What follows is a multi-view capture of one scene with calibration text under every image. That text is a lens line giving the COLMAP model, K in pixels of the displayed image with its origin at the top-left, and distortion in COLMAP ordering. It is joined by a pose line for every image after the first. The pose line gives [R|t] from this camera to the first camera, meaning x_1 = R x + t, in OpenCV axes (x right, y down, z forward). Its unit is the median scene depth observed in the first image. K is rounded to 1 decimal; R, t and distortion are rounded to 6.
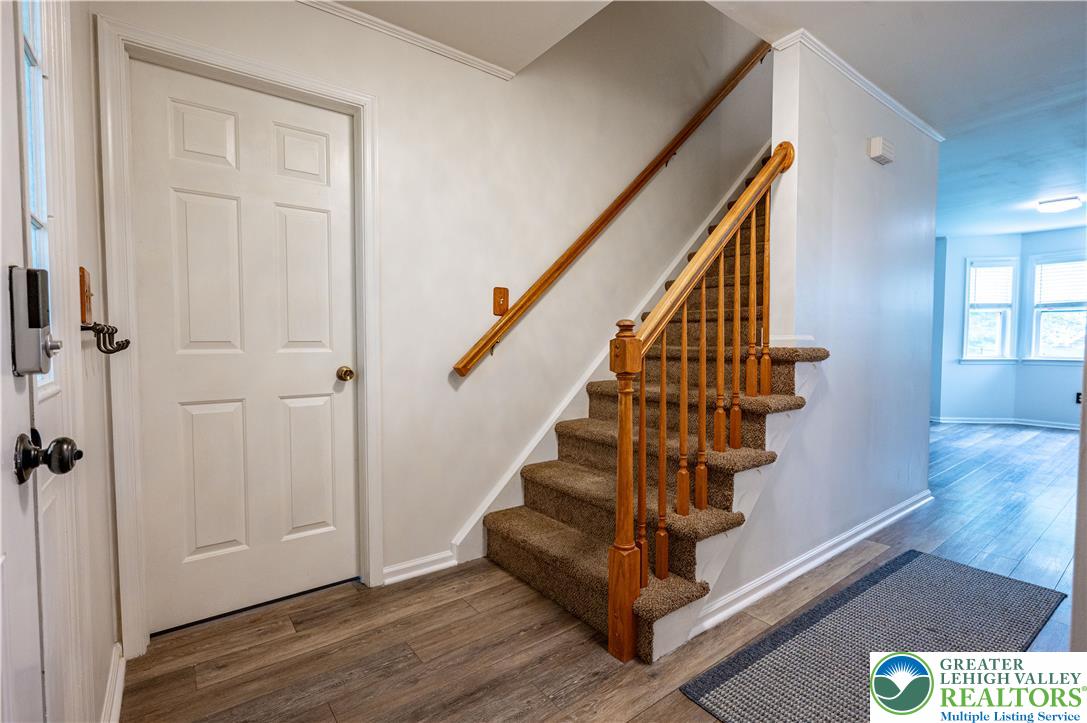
lens RADIAL K [[490.7, 0, 541.0], [0, 490.7, 356.0], [0, 0, 1]] dist [0.003272, 0.000085]
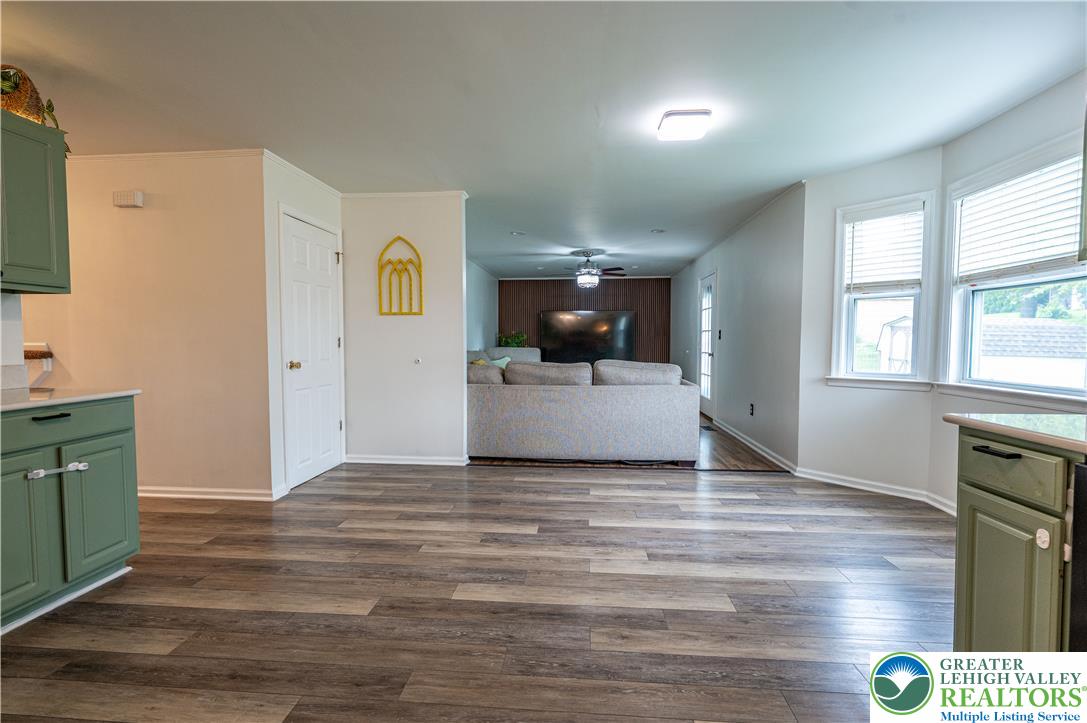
lens RADIAL K [[490.7, 0, 541.0], [0, 490.7, 356.0], [0, 0, 1]] dist [0.003272, 0.000085]
pose [[0.746026, 0.022728, -0.665528, 1.001555], [-0.020283, 0.999729, 0.011404, -0.019252], [0.665607, 0.004991, 0.746285, 0.313340]]
